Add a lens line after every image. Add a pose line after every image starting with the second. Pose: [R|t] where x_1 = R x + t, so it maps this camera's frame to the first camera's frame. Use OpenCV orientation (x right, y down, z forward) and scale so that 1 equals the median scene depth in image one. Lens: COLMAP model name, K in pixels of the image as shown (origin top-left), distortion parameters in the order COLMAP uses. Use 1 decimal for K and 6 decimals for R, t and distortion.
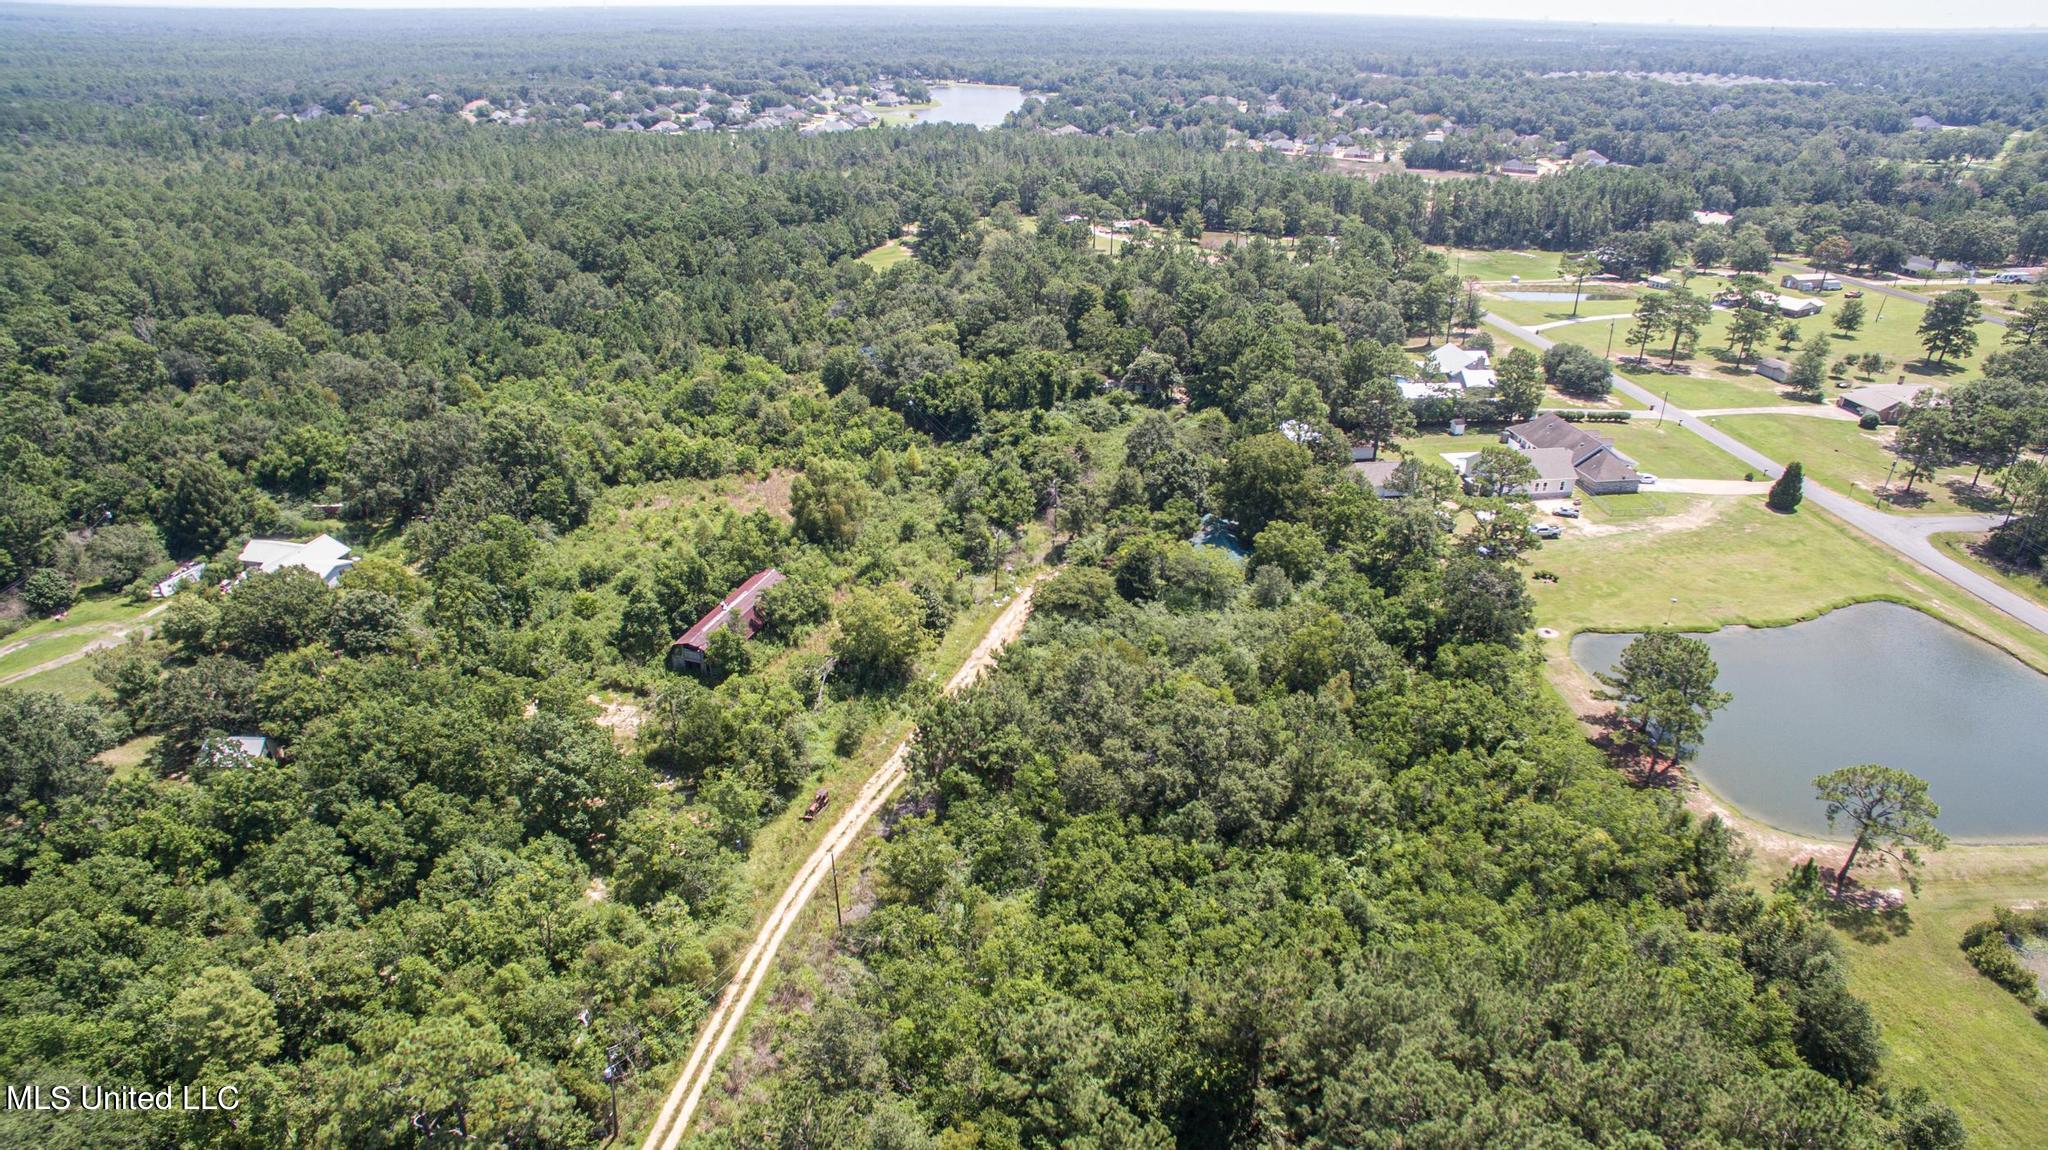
lens RADIAL K [[1184.9, 0, 1027.0], [0, 1184.9, 579.3], [0, 0, 1]] dist [-0.122018, 0.086696]
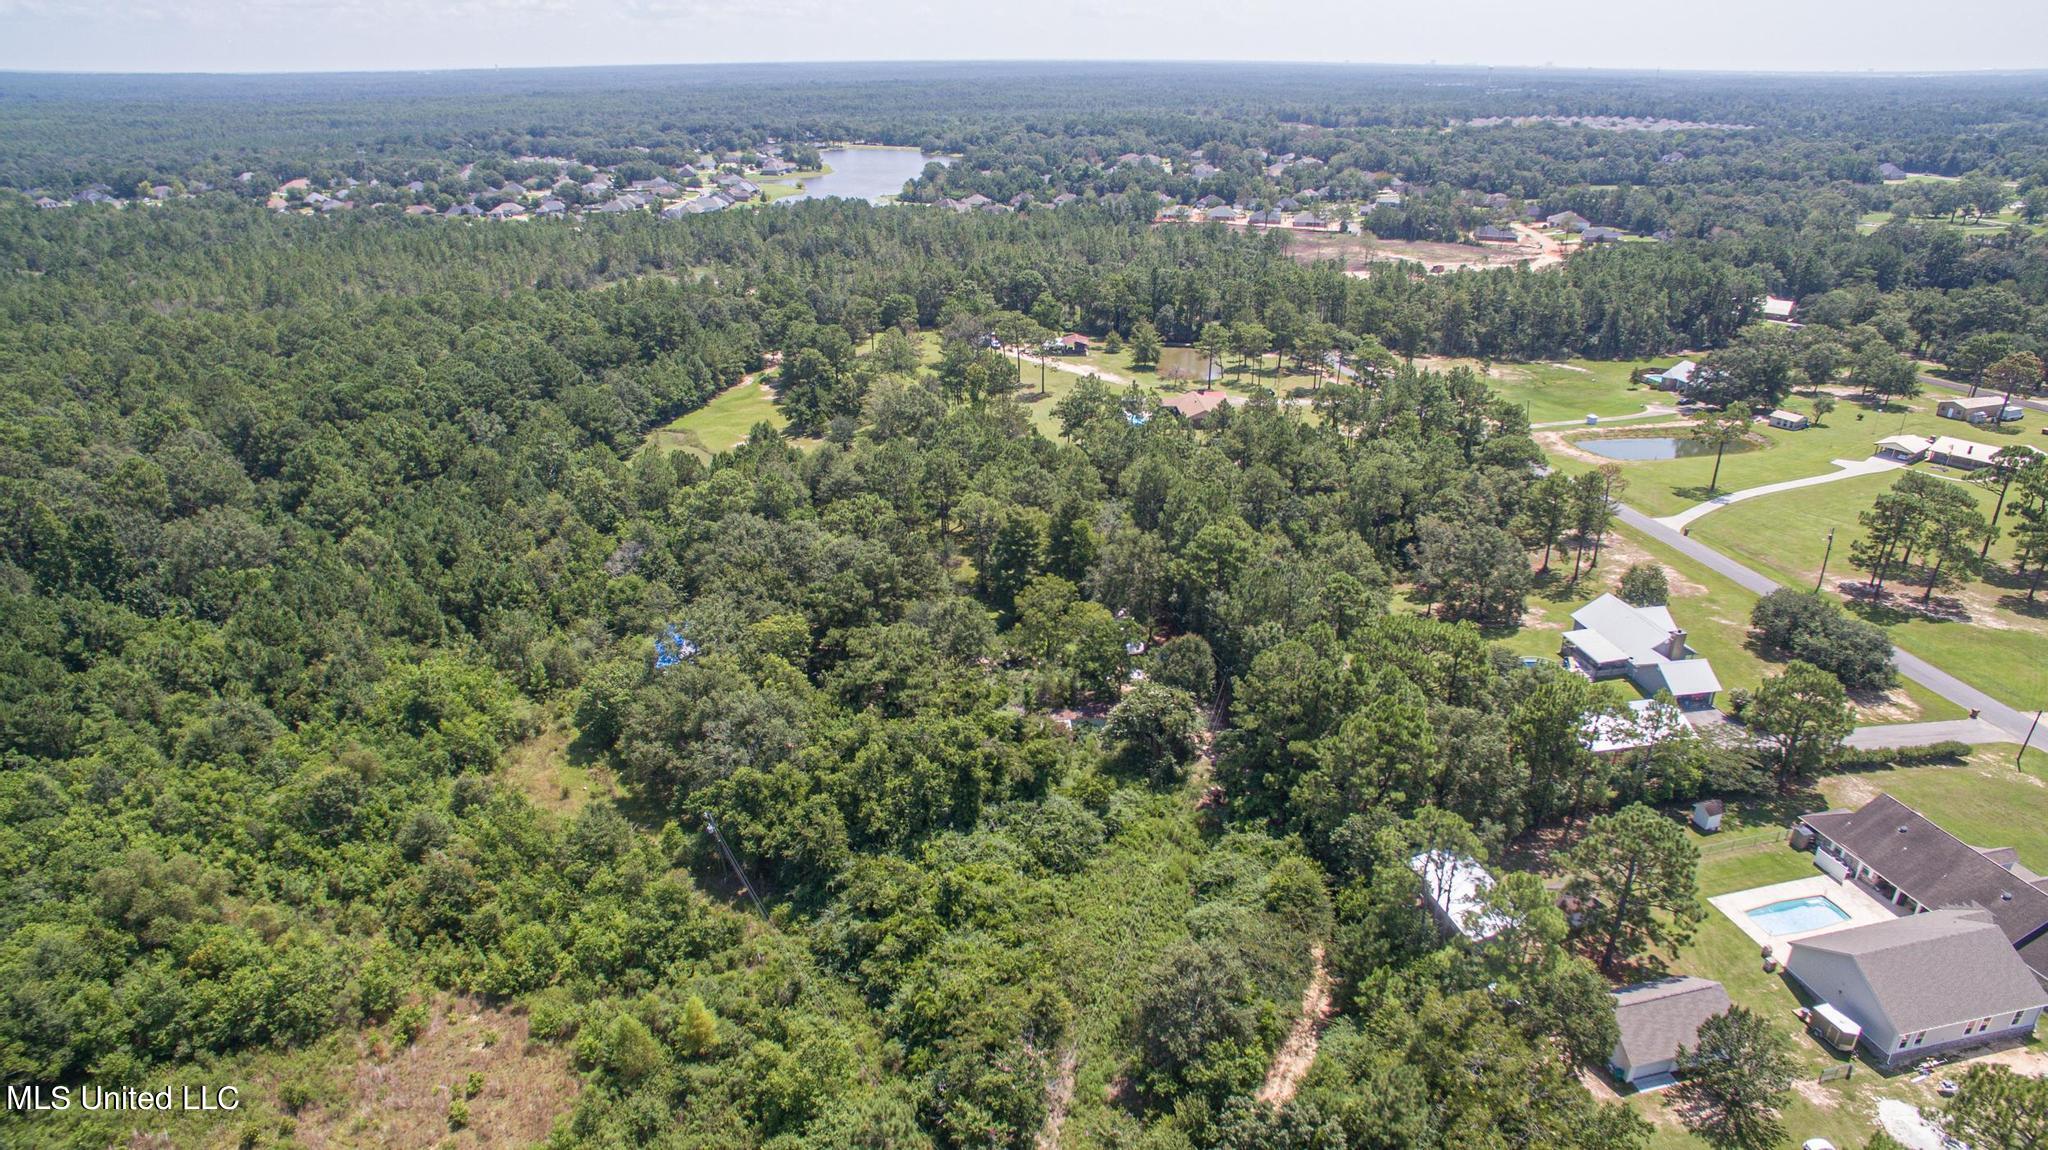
lens RADIAL K [[1184.9, 0, 1026.0], [0, 1184.9, 571.9], [0, 0, 1]] dist [-0.122018, 0.086696]
pose [[0.996957, -0.042945, 0.065052, 0.011421], [0.045782, 0.998036, -0.042767, -0.205062], [-0.063087, 0.045615, 0.996965, 0.403943]]
